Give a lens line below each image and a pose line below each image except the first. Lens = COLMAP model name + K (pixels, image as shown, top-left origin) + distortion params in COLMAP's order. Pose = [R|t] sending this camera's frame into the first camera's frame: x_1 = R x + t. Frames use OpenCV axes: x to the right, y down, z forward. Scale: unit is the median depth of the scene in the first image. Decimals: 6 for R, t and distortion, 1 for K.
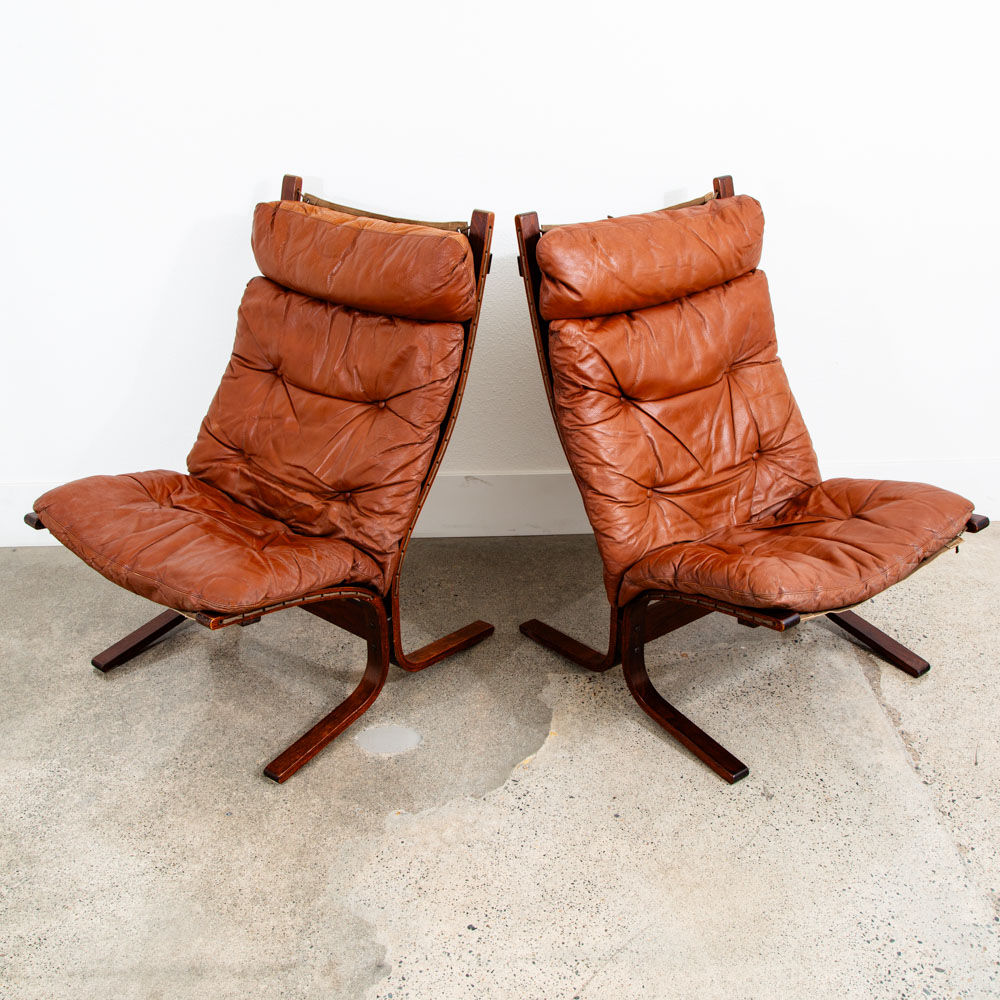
lens RADIAL K [[1306.0, 0, 508.9], [0, 1306.0, 511.1], [0, 0, 1]] dist [-0.076506, 0.000000]
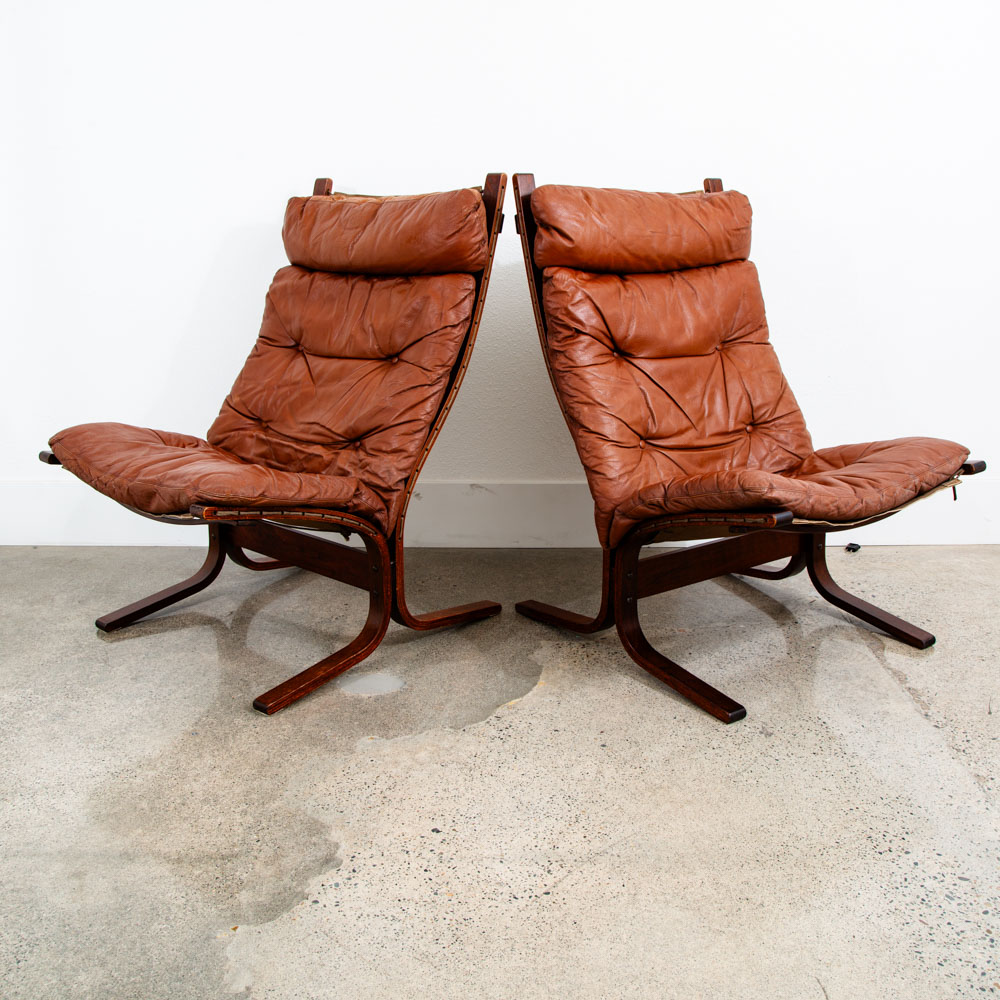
lens RADIAL K [[1158.3, 0, 503.3], [0, 1158.3, 462.9], [0, 0, 1]] dist [-0.082206, 0.000000]
pose [[0.998894, 0.015510, -0.044377, 0.041838], [-0.025492, 0.971869, -0.234139, 0.217952], [0.039497, 0.235011, 0.971190, 0.137360]]
